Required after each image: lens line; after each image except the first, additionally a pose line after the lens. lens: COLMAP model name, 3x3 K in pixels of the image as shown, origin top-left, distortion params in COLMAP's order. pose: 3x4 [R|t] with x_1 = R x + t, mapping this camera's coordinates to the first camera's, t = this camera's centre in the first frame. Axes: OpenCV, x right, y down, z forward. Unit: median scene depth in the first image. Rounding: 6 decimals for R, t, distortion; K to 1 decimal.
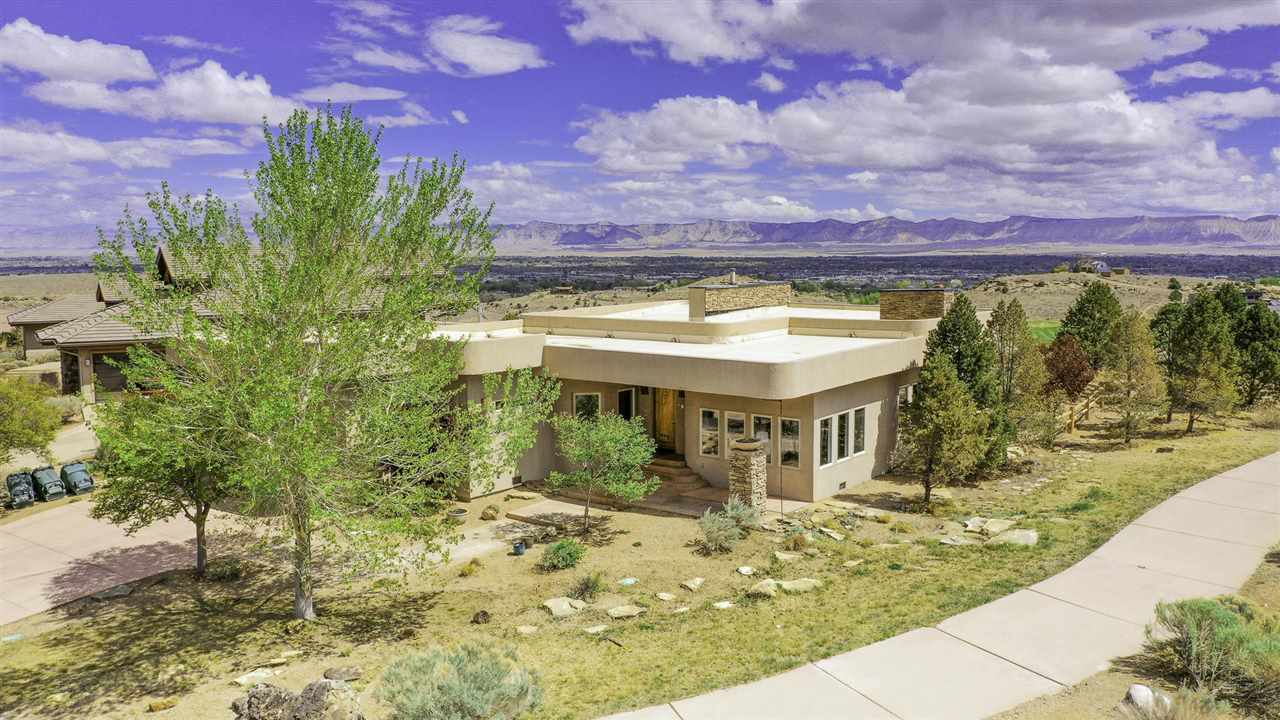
lens RADIAL K [[1006.1, 0, 640.0], [0, 1006.1, 360.0], [0, 0, 1]] dist [0.003174, -0.000960]
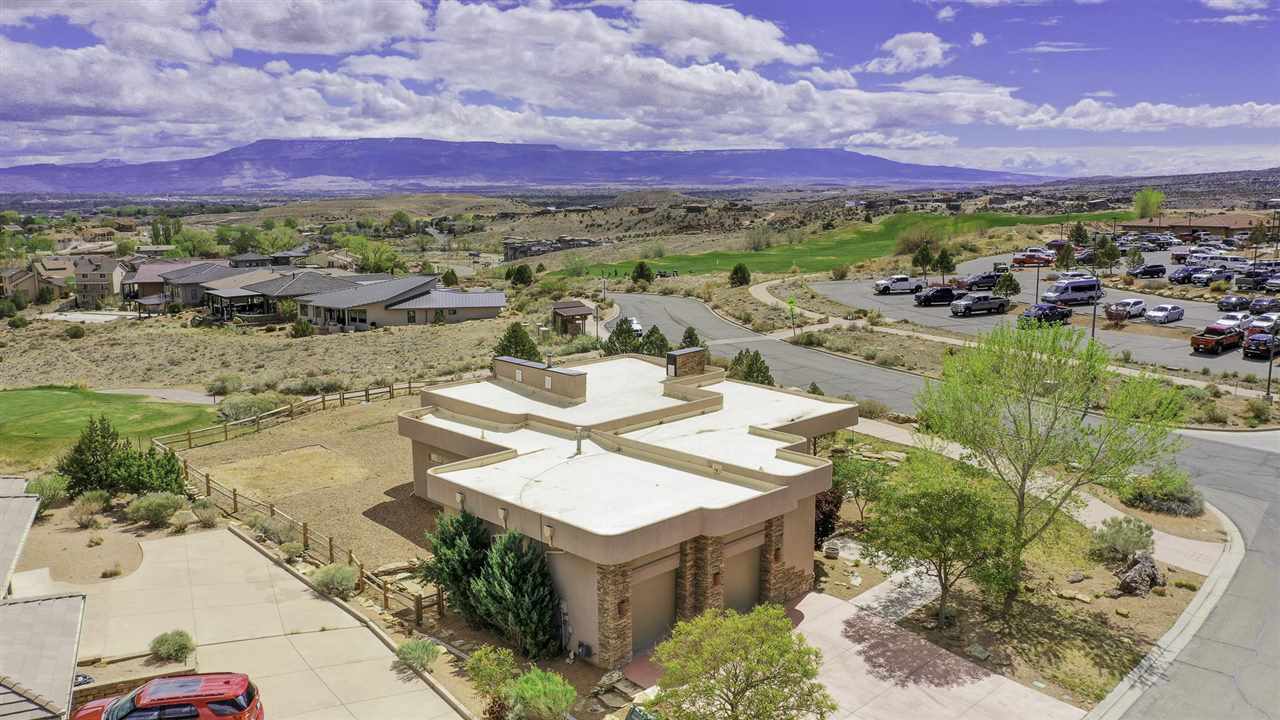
lens RADIAL K [[1006.1, 0, 640.0], [0, 1006.1, 360.0], [0, 0, 1]] dist [0.003174, -0.000960]
pose [[0.132203, -0.165157, 0.977367, -1.801376], [0.107800, 0.982568, 0.151455, -0.421971], [-0.985343, 0.085337, 0.147703, 1.143469]]
